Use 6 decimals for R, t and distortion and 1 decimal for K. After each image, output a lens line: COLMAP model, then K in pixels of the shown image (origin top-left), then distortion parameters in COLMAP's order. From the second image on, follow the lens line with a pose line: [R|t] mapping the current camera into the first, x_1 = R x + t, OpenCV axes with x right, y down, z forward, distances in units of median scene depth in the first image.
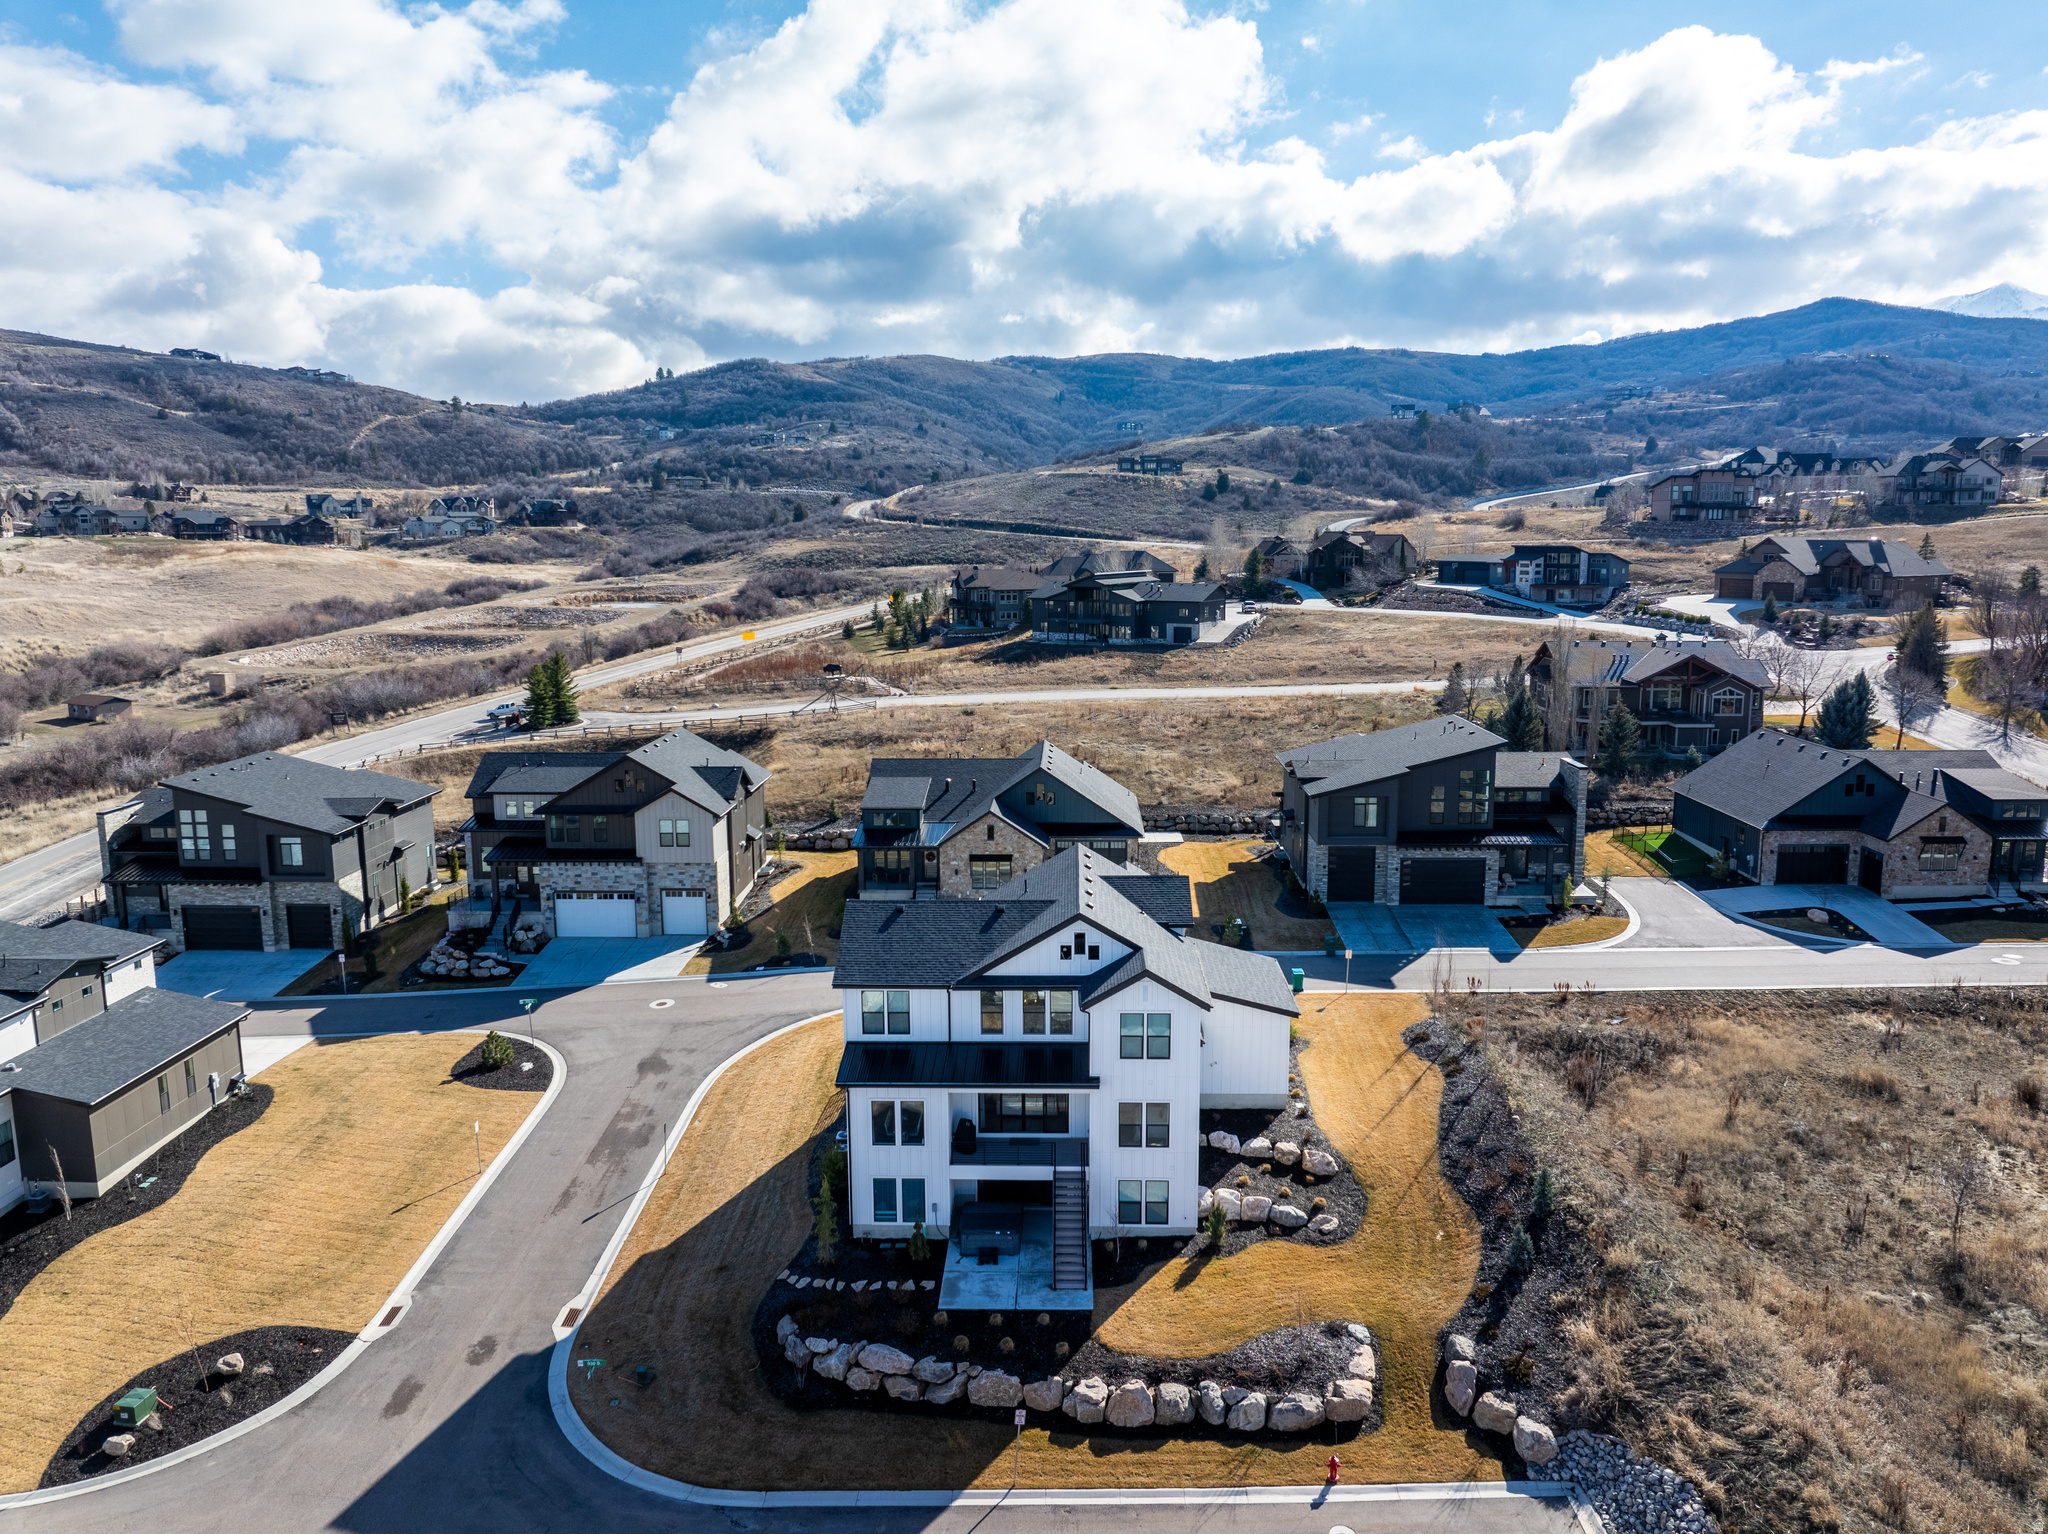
lens RADIAL K [[1453.1, 0, 1044.1], [0, 1453.1, 747.5], [0, 0, 1]] dist [-0.040265, 0.008005]
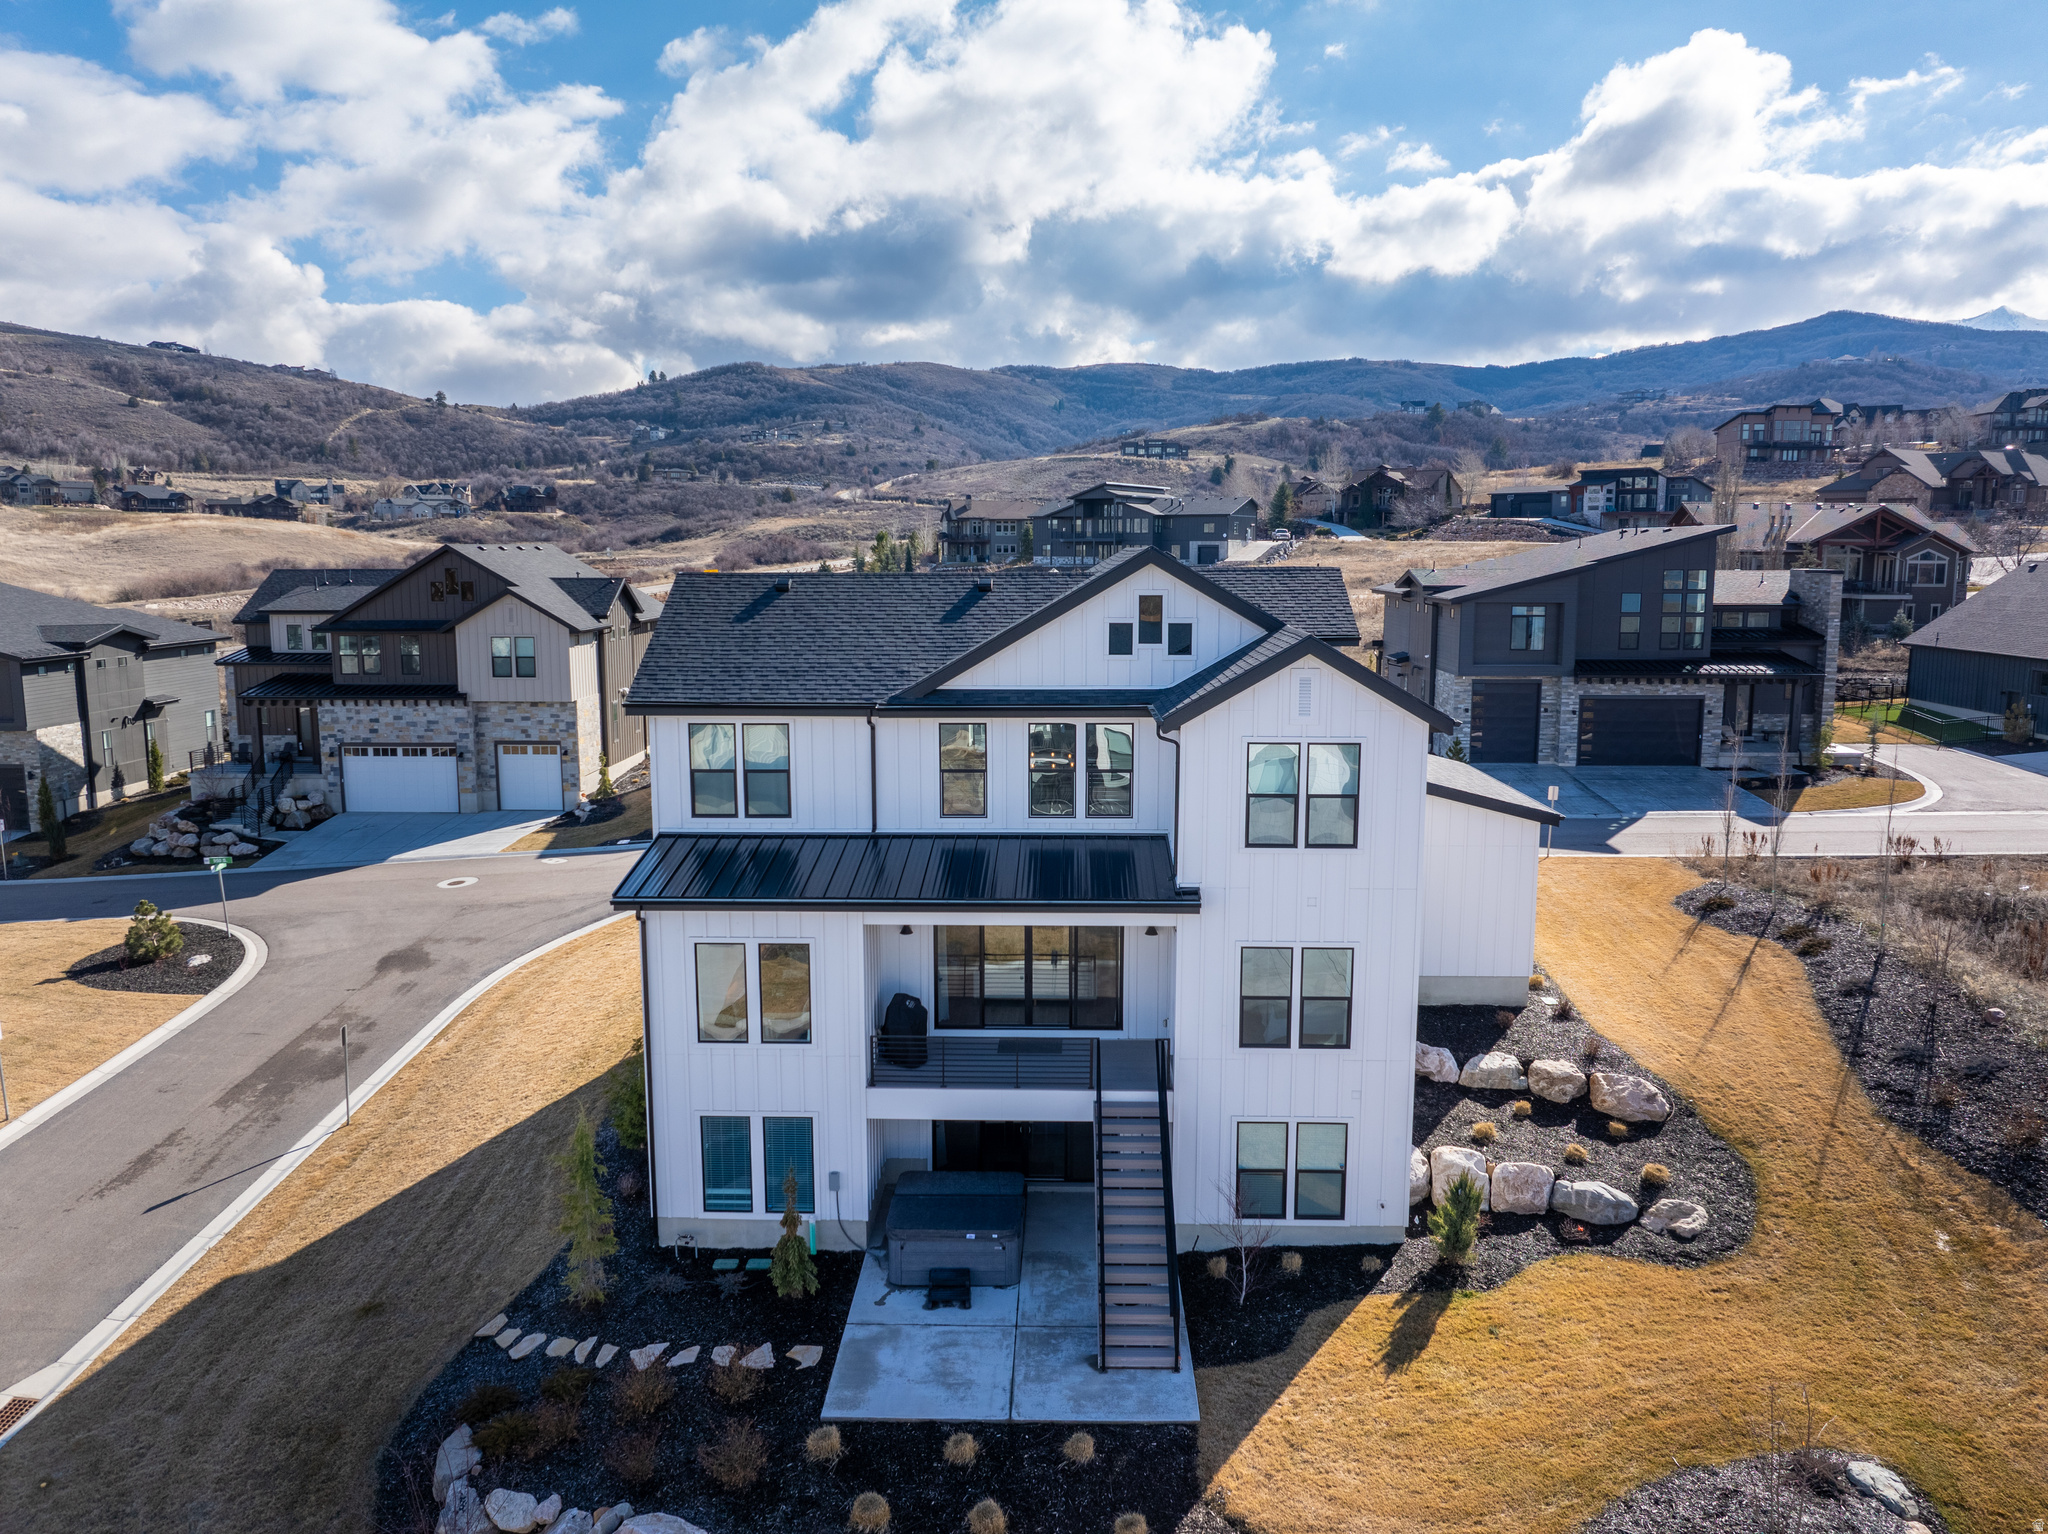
lens RADIAL K [[1453.1, 0, 1043.6], [0, 1453.1, 753.1], [0, 0, 1]] dist [-0.040265, 0.008005]
pose [[0.999988, 0.004621, 0.001658, -0.006390], [-0.004603, 0.999933, -0.010664, 0.110258], [-0.001708, 0.010657, 0.999942, 0.318415]]
